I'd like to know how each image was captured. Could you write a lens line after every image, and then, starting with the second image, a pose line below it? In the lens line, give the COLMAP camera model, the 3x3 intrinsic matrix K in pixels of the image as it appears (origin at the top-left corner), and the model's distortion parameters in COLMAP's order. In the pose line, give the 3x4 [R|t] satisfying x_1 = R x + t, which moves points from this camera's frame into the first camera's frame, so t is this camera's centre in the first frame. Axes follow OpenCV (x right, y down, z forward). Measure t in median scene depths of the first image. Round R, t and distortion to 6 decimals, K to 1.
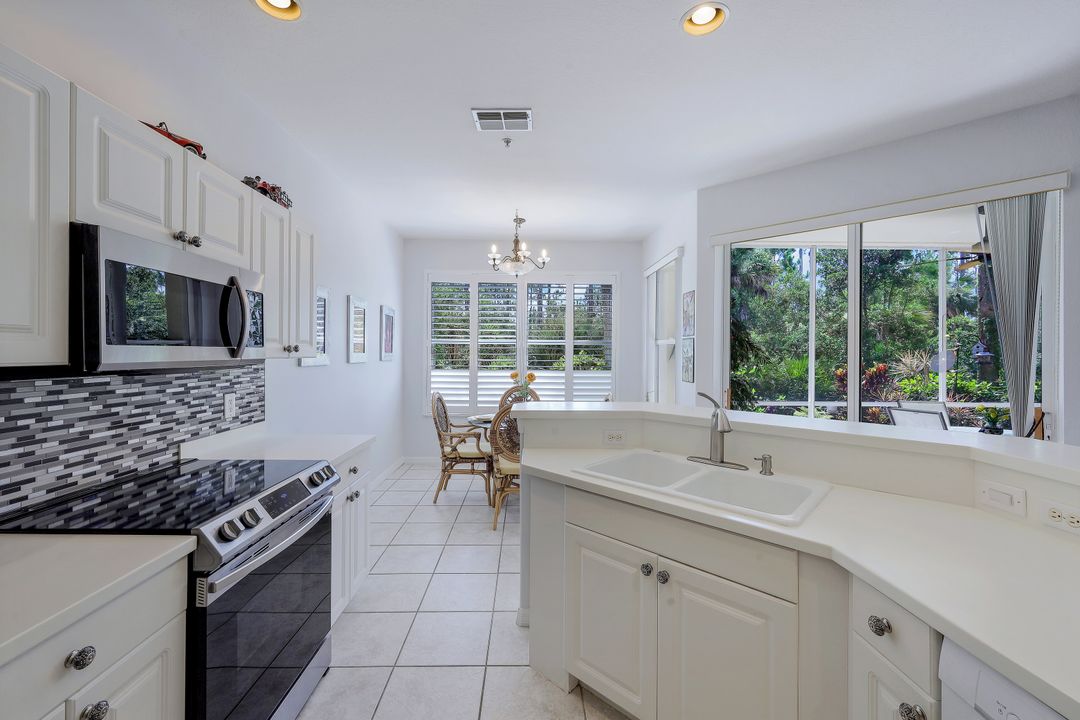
lens RADIAL K [[430.2, 0, 542.7], [0, 430.2, 353.9], [0, 0, 1]] dist [0.000927, 0.000223]
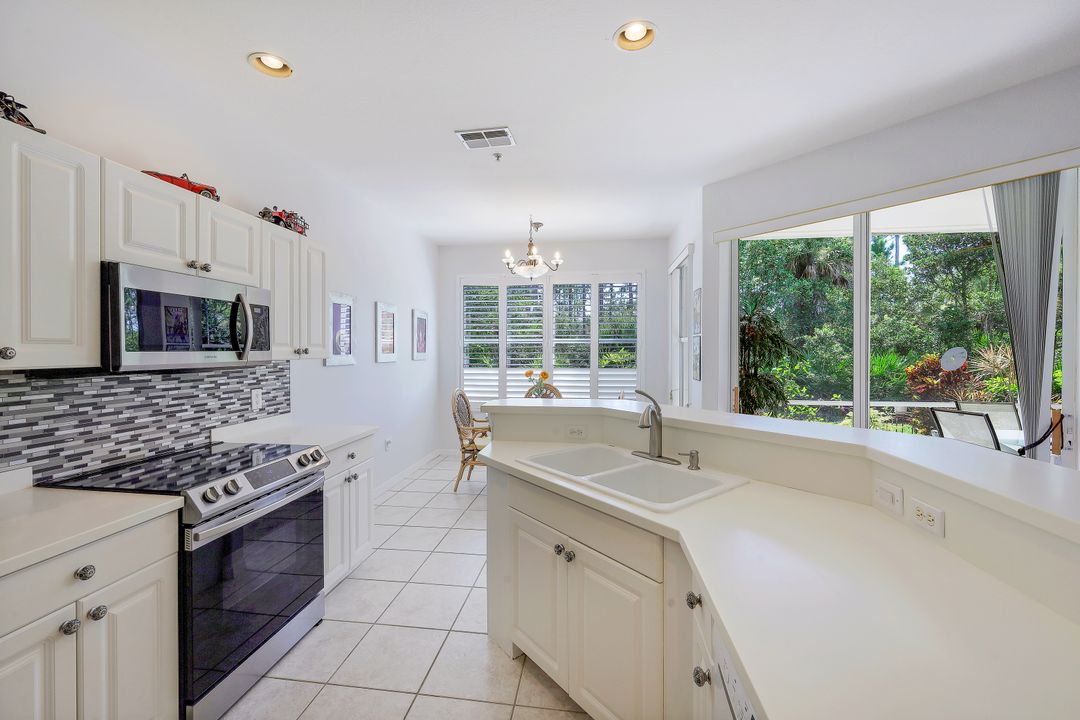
lens RADIAL K [[430.2, 0, 539.7], [0, 430.2, 354.4], [0, 0, 1]] dist [0.000927, 0.000223]
pose [[0.988176, -0.007006, -0.153166, 0.206861], [0.008050, 0.999948, 0.006197, -0.004962], [0.153114, -0.007357, 0.988181, -0.056548]]
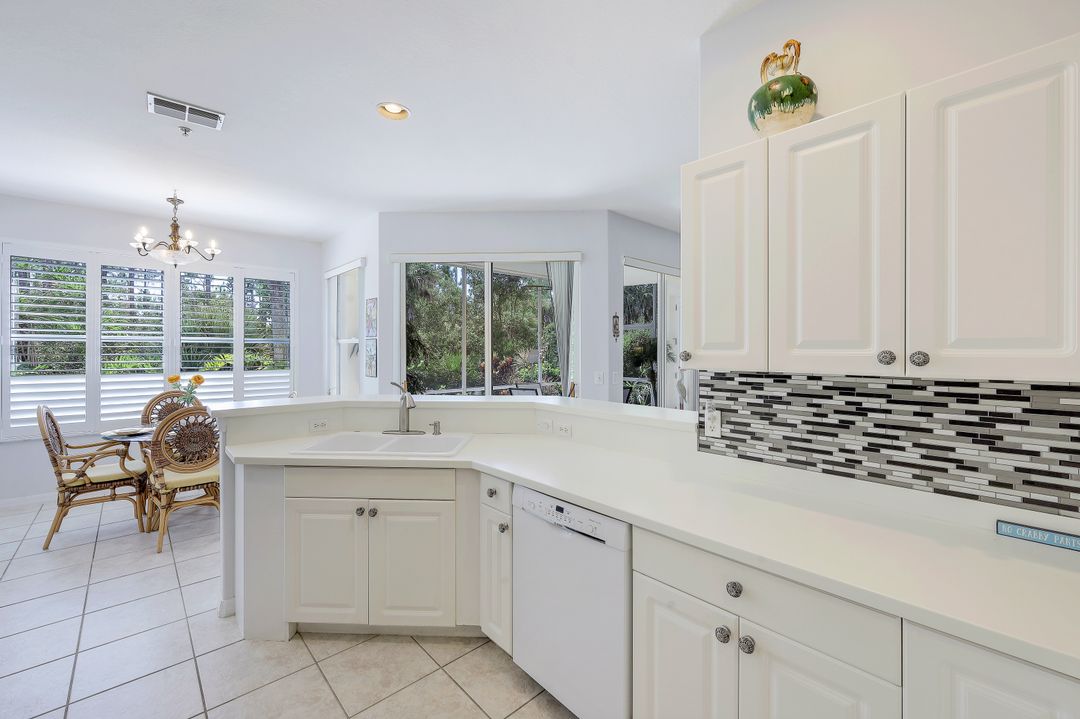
lens RADIAL K [[430.2, 0, 520.1], [0, 430.2, 350.5], [0, 0, 1]] dist [0.000927, 0.000223]
pose [[0.772982, -0.007358, 0.634385, -0.132070], [0.007456, 0.999969, 0.002513, -0.007948], [-0.634384, 0.002788, 0.773013, -0.221580]]
